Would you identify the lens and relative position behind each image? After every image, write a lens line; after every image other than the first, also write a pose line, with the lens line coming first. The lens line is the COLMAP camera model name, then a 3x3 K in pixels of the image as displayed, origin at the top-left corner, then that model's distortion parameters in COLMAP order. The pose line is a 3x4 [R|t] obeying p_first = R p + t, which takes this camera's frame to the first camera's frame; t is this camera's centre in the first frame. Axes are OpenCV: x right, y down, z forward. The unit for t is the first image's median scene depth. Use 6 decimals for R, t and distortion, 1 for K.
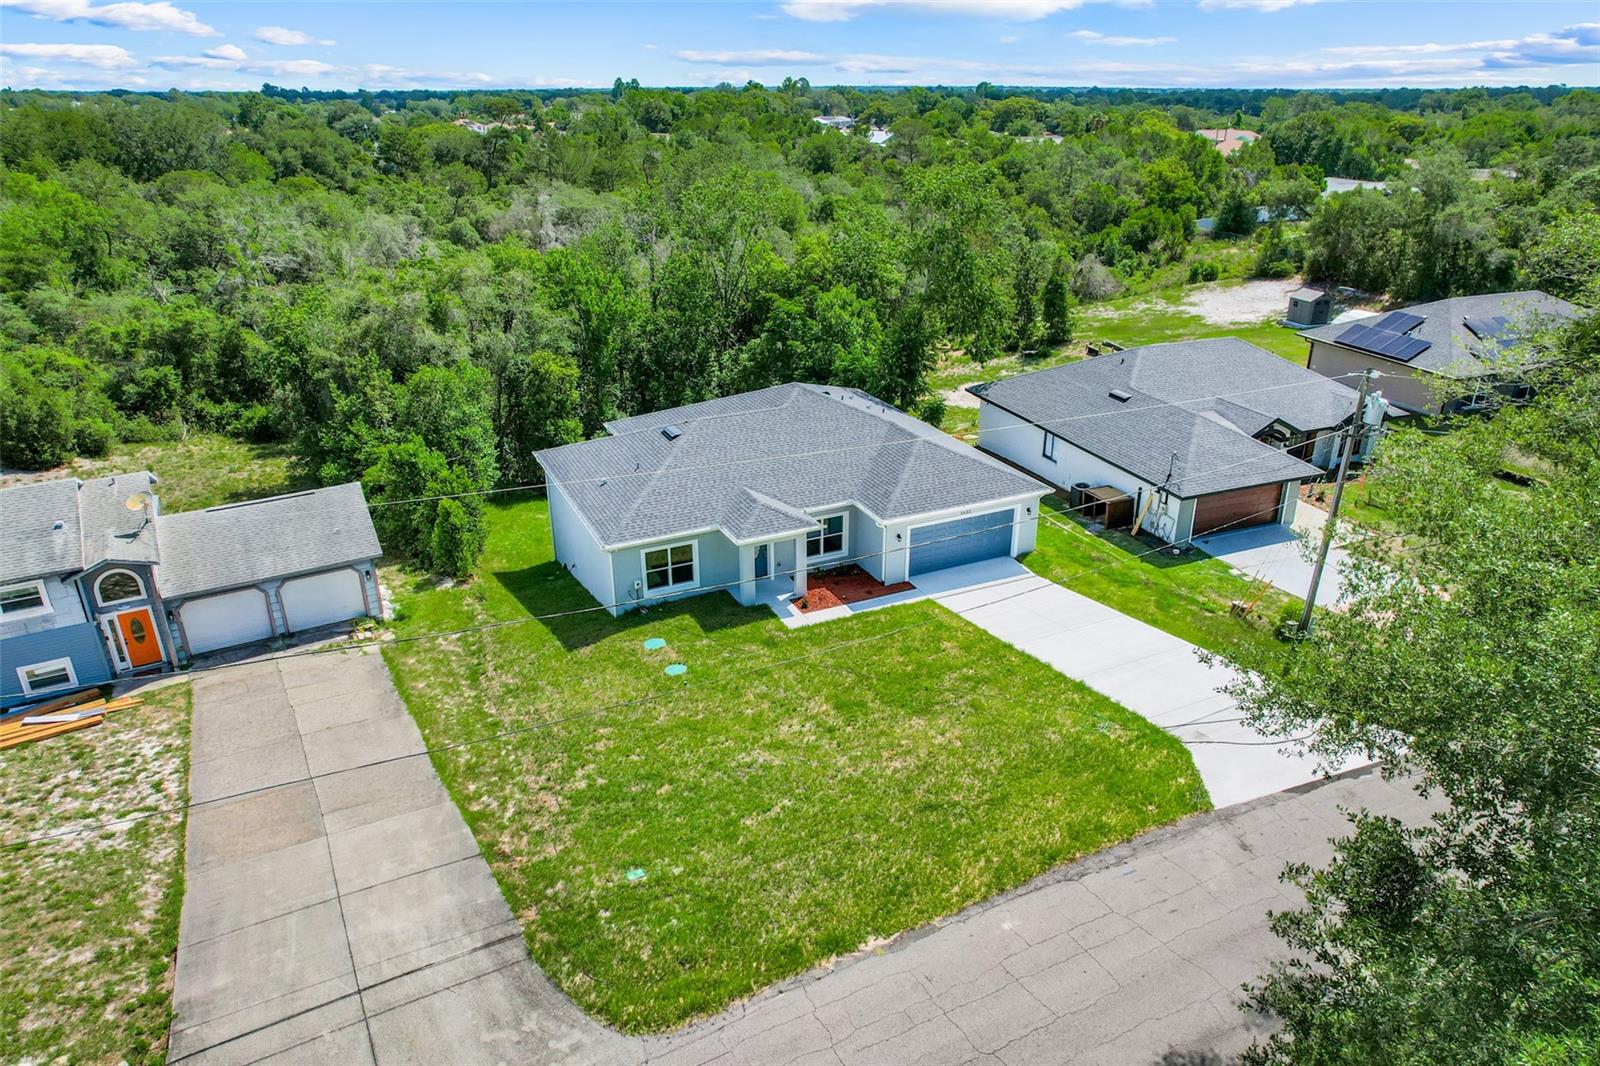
lens RADIAL K [[1025.5, 0, 802.5], [0, 1025.5, 557.7], [0, 0, 1]] dist [-0.078467, 0.063364]
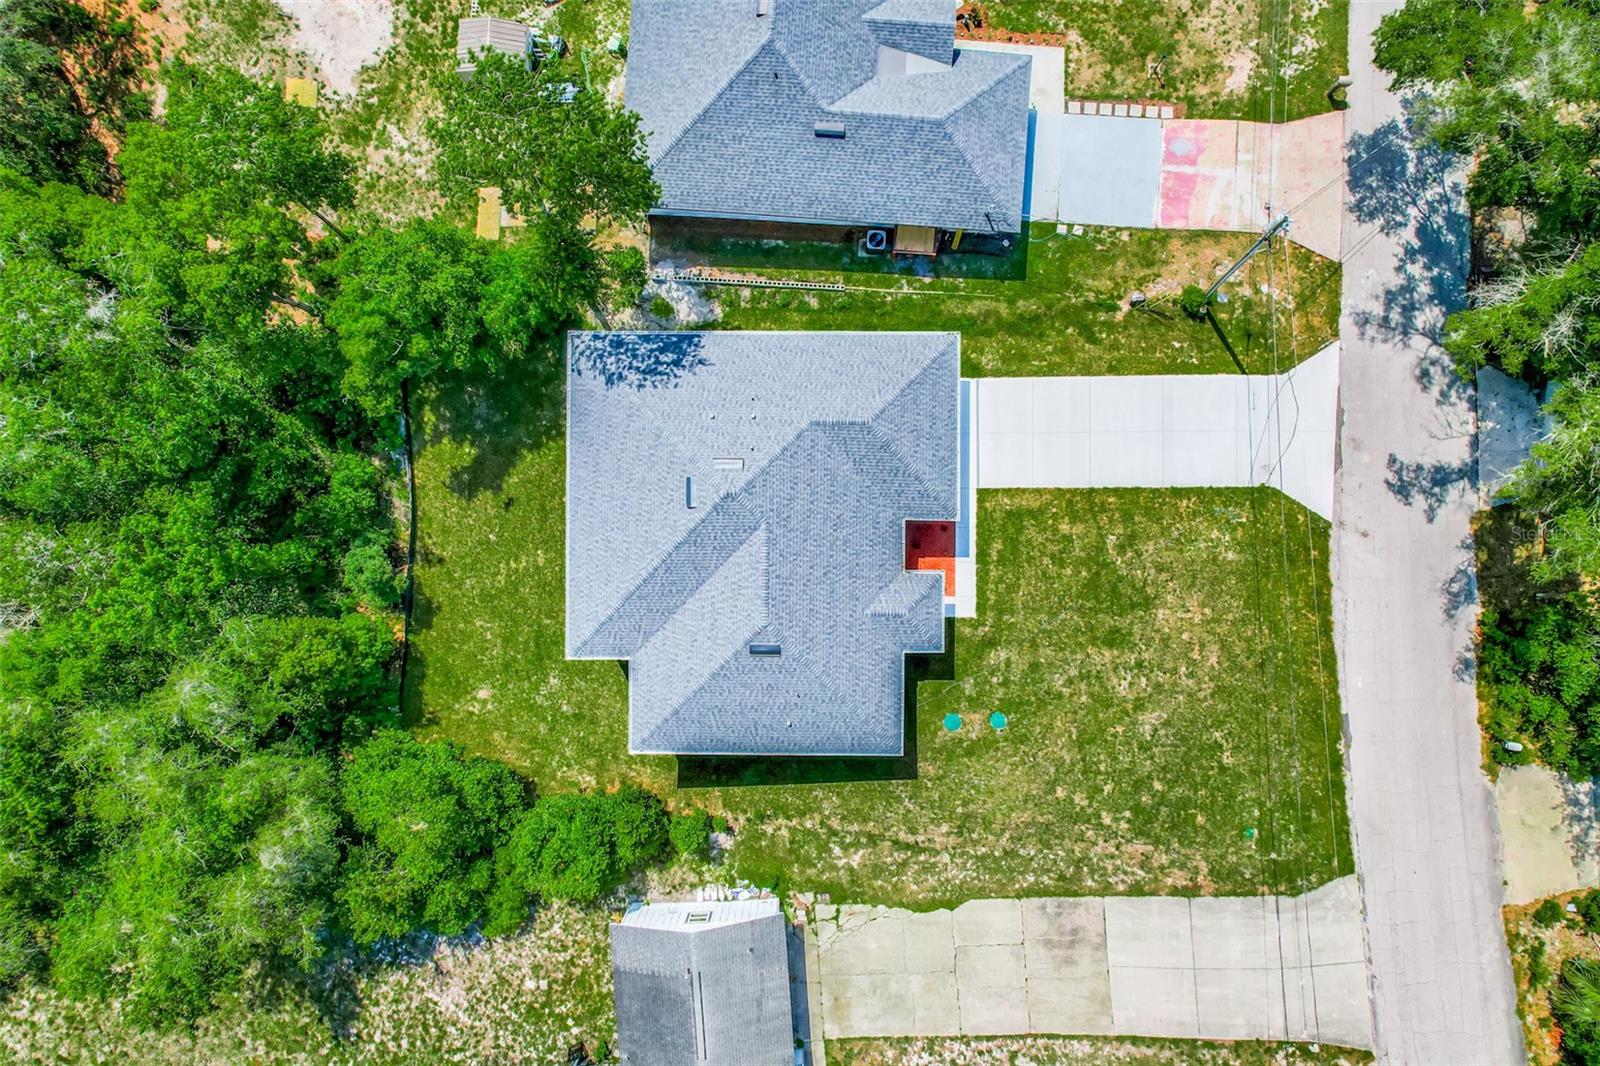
lens RADIAL K [[1025.5, 0, 802.5], [0, 1025.5, 557.7], [0, 0, 1]] dist [-0.078467, 0.063364]
pose [[0.435687, -0.900081, -0.005554, -0.029945], [0.395941, 0.186107, 0.899219, -1.119182], [-0.808337, -0.393977, 0.437463, 0.622805]]
